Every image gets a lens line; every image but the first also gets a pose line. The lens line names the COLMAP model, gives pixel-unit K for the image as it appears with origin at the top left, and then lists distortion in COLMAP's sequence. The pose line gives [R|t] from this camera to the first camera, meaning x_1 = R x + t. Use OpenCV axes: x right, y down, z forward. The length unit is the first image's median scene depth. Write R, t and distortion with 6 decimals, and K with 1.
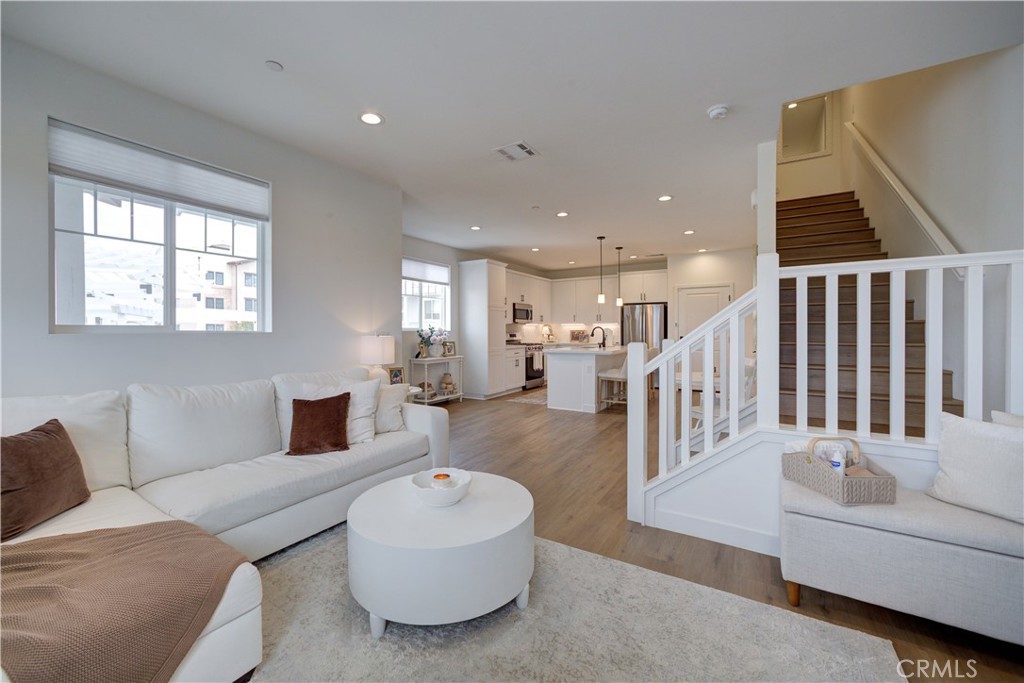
lens RADIAL K [[408.1, 0, 506.9], [0, 408.1, 333.7], [0, 0, 1]] dist [-0.024243, 0.010134]
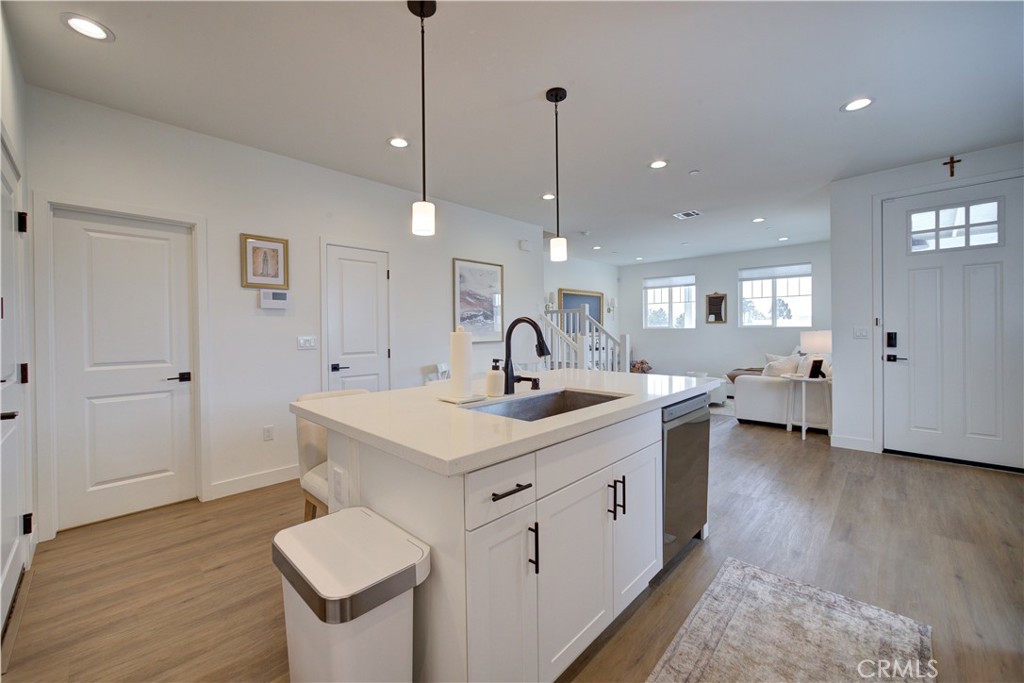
lens RADIAL K [[408.1, 0, 506.9], [0, 408.1, 333.7], [0, 0, 1]] dist [-0.024243, 0.010134]
pose [[-0.976765, 0.014624, 0.213812, 0.146228], [0.017994, 0.999743, 0.013824, -0.008626], [-0.213554, 0.017350, -0.976777, 1.032500]]
